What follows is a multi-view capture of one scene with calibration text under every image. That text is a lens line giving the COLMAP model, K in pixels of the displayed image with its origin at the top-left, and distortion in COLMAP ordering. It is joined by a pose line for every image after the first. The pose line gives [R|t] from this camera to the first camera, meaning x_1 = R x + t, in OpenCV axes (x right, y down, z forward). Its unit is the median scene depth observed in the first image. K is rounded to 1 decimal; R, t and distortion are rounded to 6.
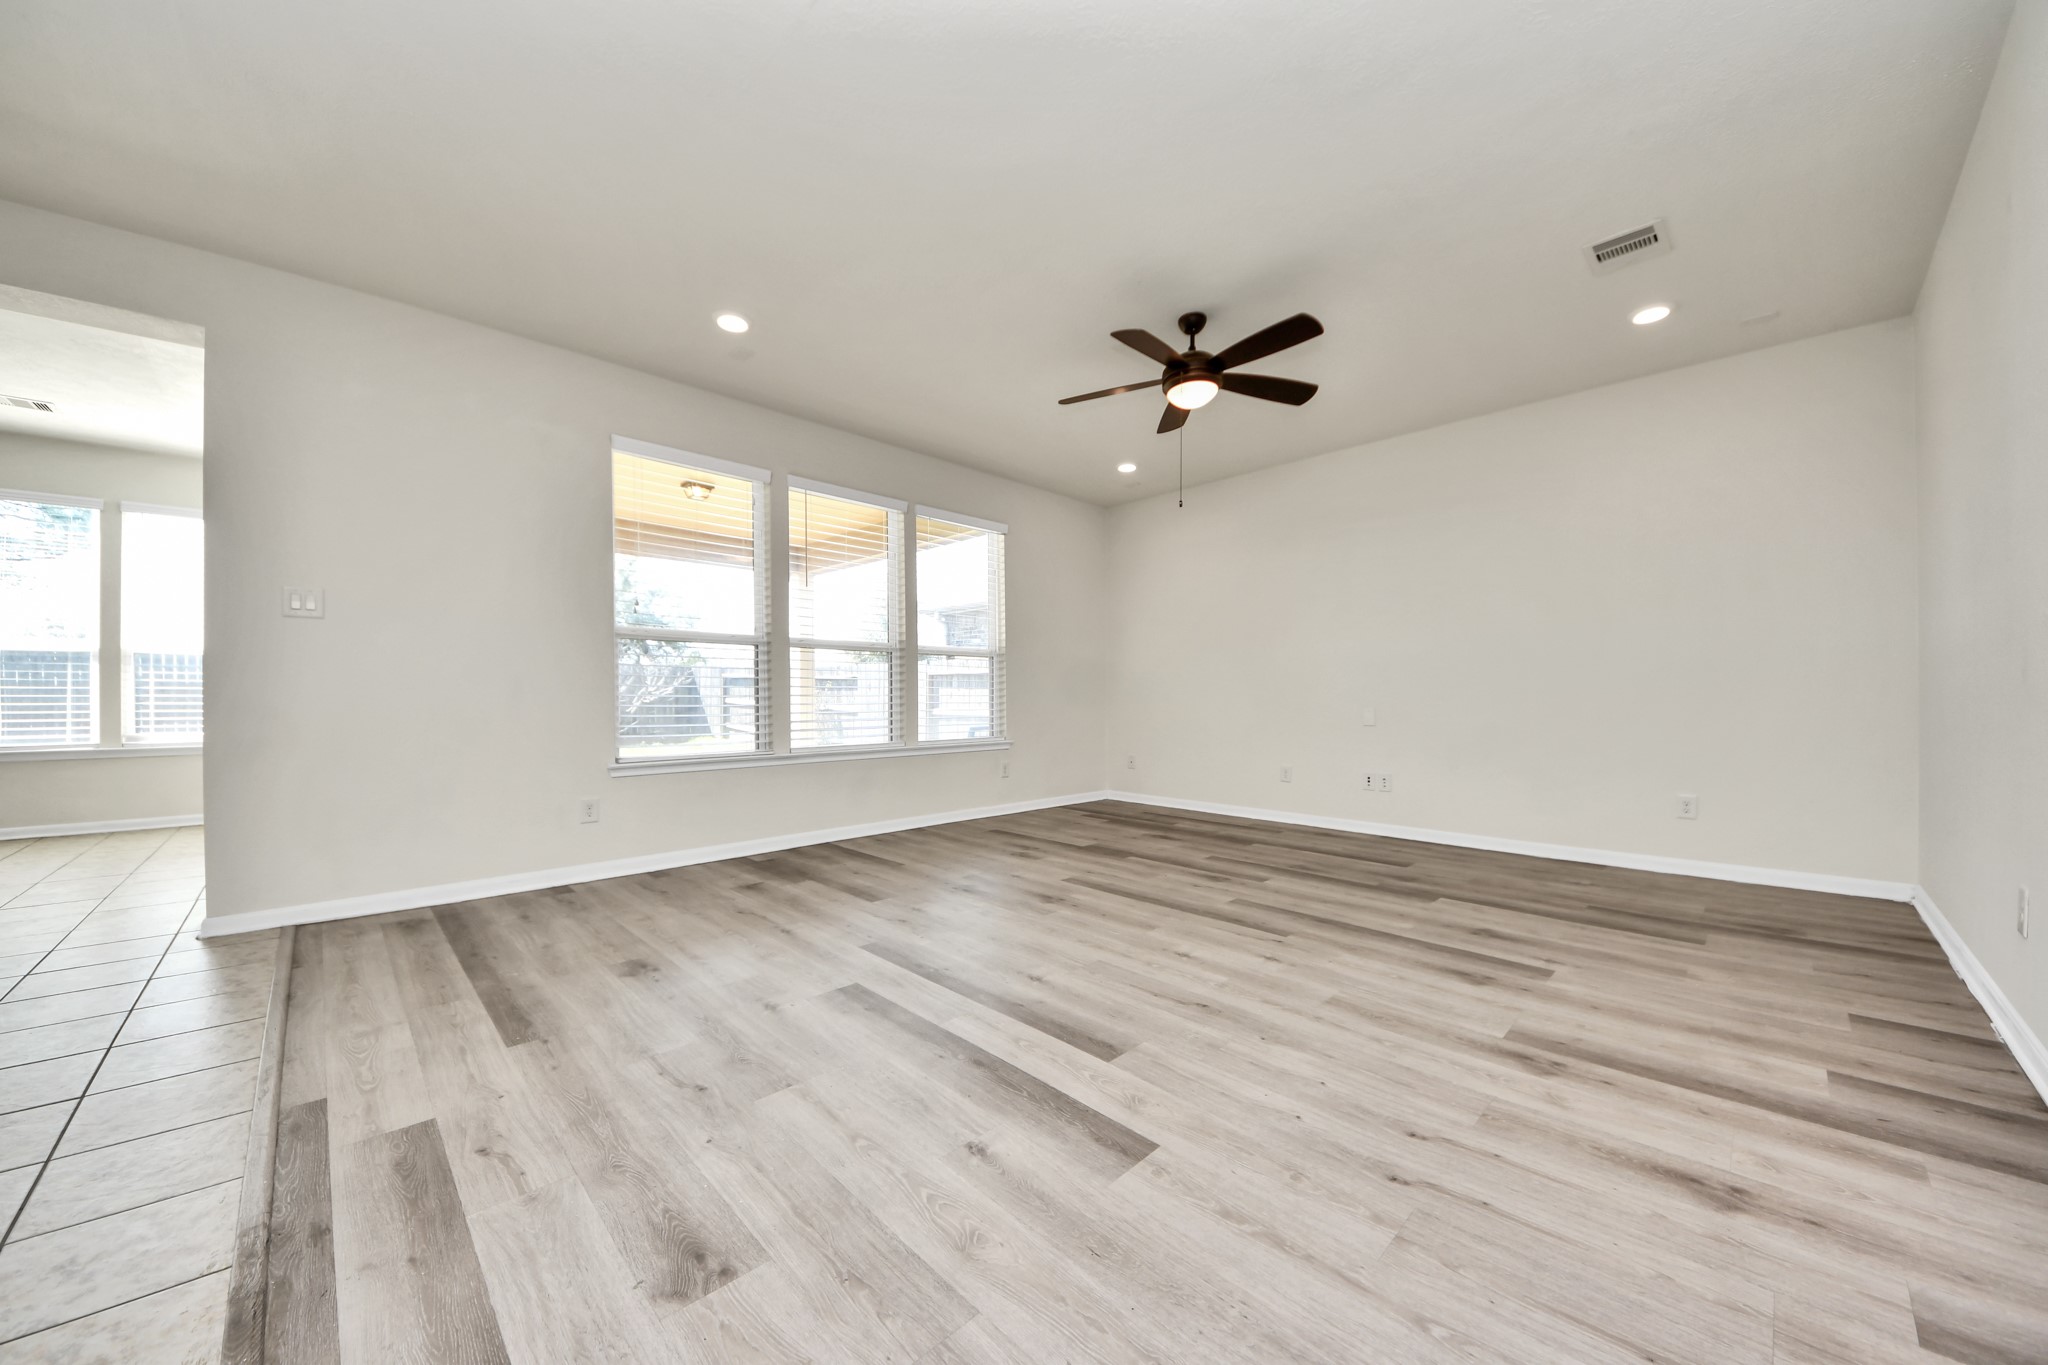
lens RADIAL K [[741.1, 0, 978.7], [0, 741.1, 697.4], [0, 0, 1]] dist [0.007118, -0.000476]
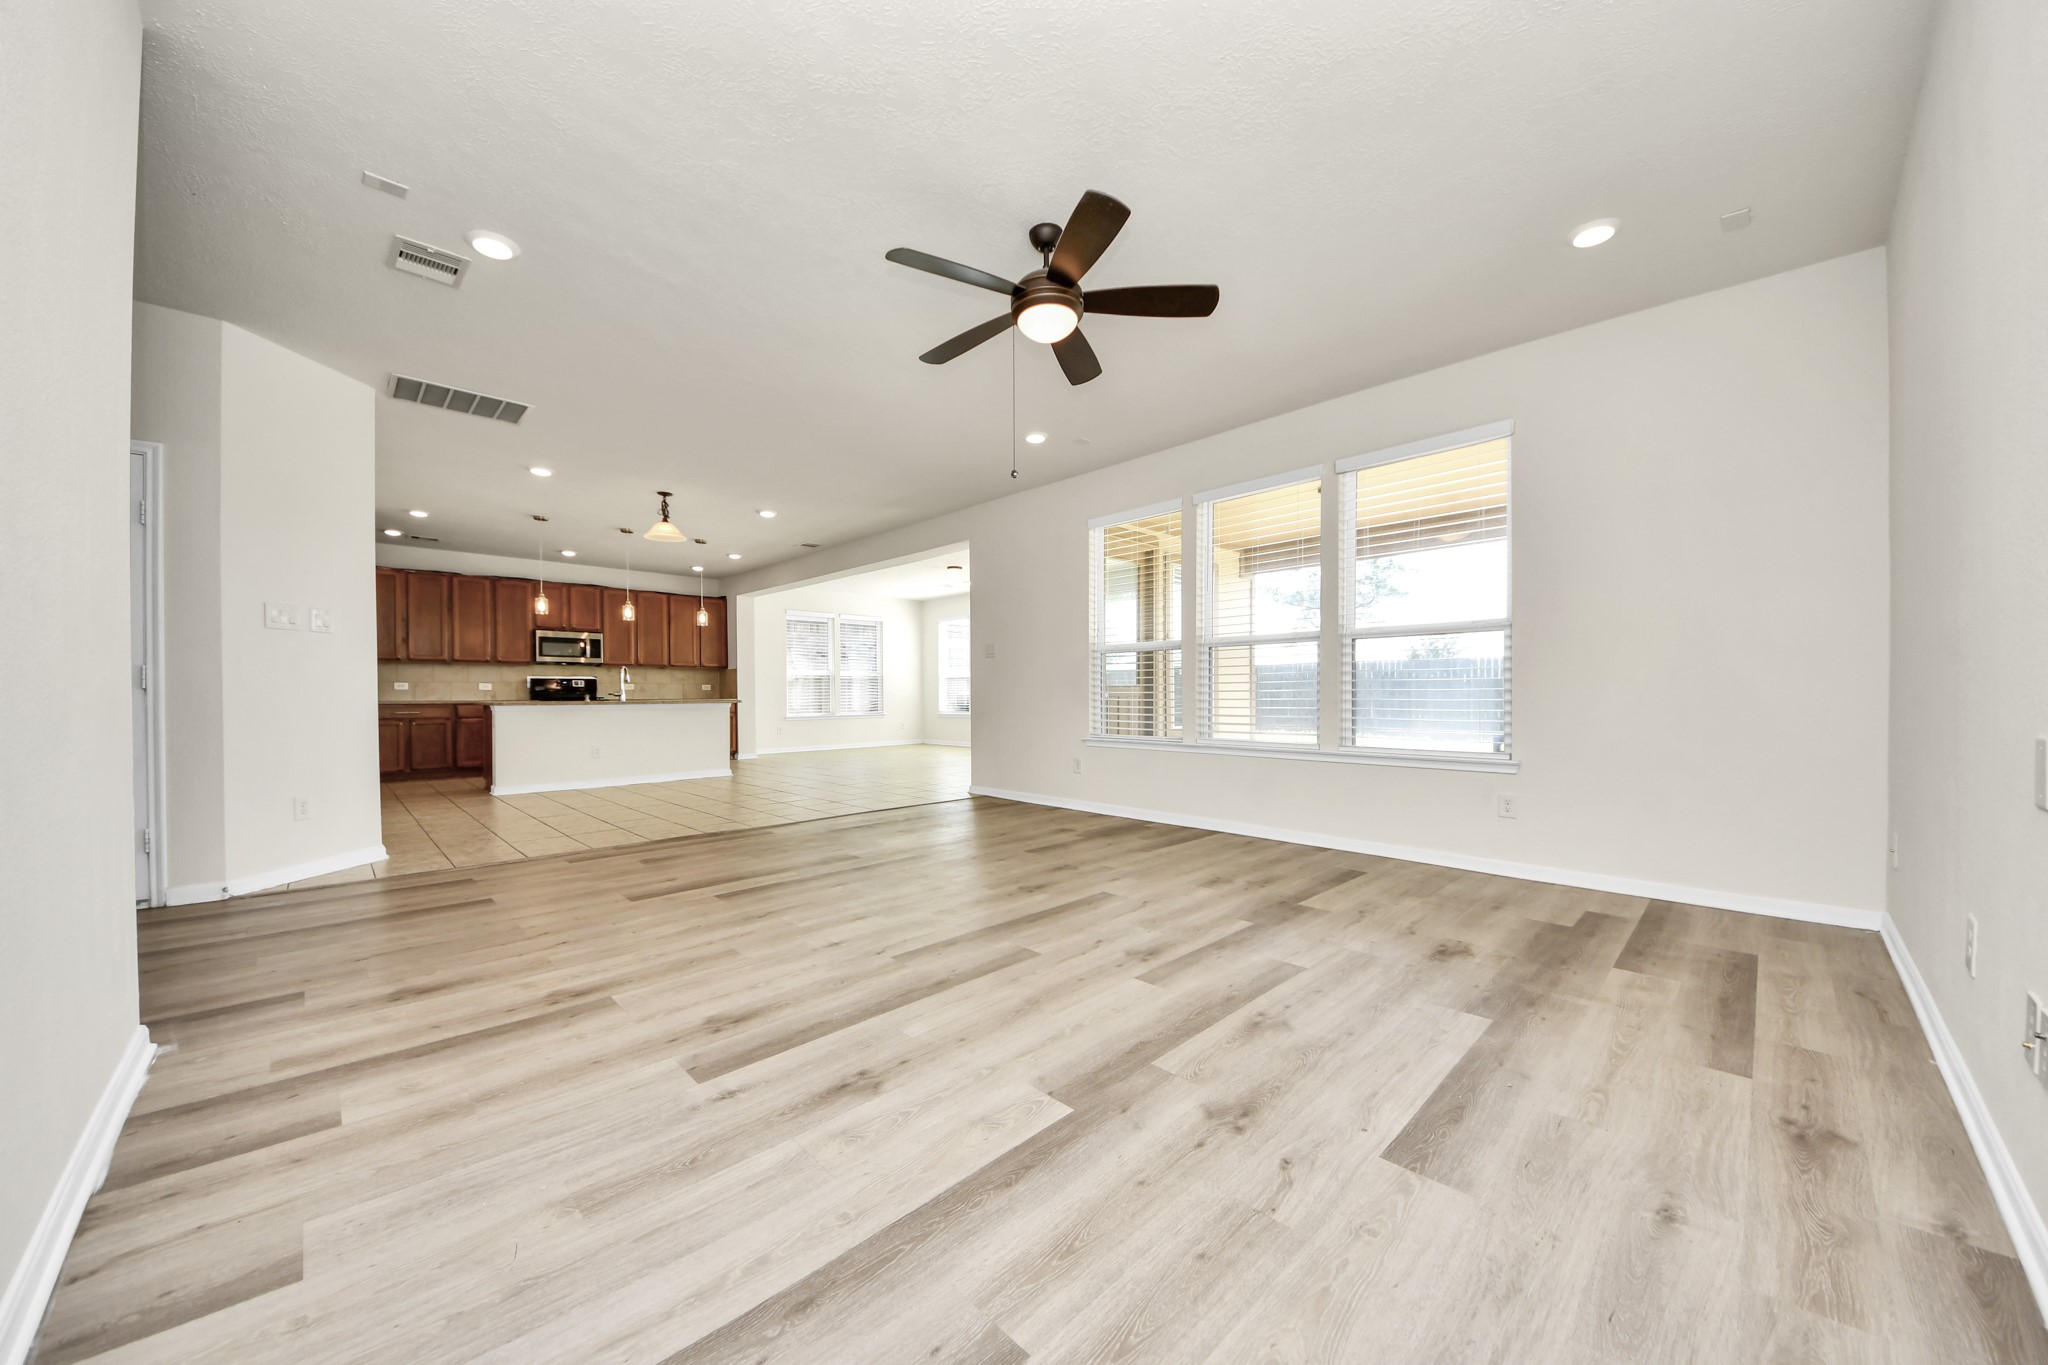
lens RADIAL K [[741.1, 0, 1035.0], [0, 741.1, 687.2], [0, 0, 1]] dist [0.007118, -0.000476]
pose [[0.021459, -0.006920, -0.999746, 1.637349], [-0.006086, 0.999957, -0.007052, 0.006866], [0.999751, 0.006236, 0.021416, 1.444184]]
